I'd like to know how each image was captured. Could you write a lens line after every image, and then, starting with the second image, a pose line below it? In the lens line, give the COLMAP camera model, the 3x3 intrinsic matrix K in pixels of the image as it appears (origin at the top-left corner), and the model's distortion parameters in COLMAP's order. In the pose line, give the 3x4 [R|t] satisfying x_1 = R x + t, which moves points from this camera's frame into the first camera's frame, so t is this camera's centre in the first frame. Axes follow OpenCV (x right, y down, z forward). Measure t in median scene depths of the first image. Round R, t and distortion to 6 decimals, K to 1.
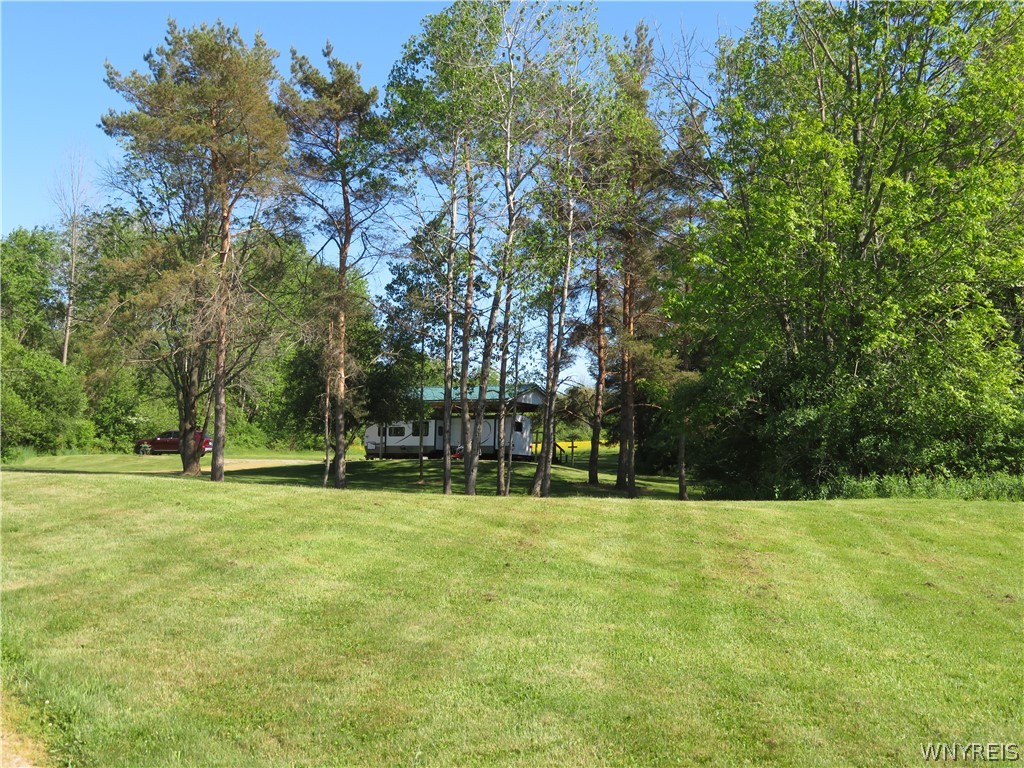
lens RADIAL K [[1194.3, 0, 508.7], [0, 1194.3, 389.4], [0, 0, 1]] dist [-0.002185, 0.000000]
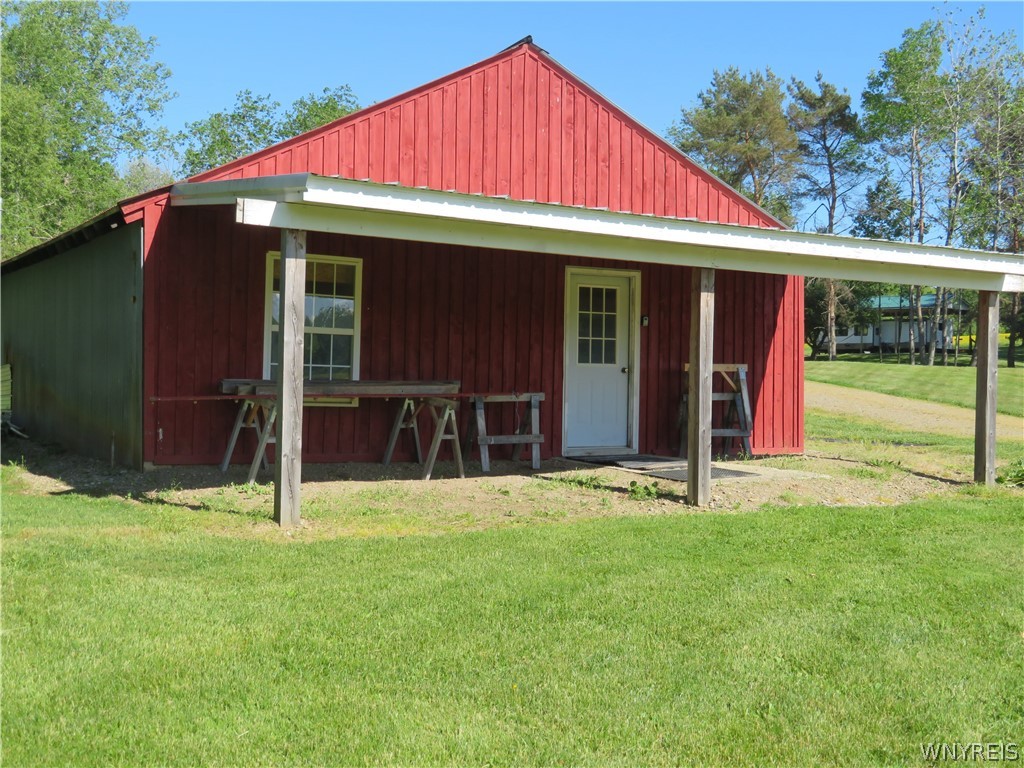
lens RADIAL K [[1194.3, 0, 511.5], [0, 1194.3, 382.4], [0, 0, 1]] dist [-0.002185, 0.000000]
pose [[0.959354, -0.019475, -0.281533, -0.105998], [0.044165, 0.995684, 0.081621, -0.047903], [0.278729, -0.090737, 0.956074, -0.513728]]
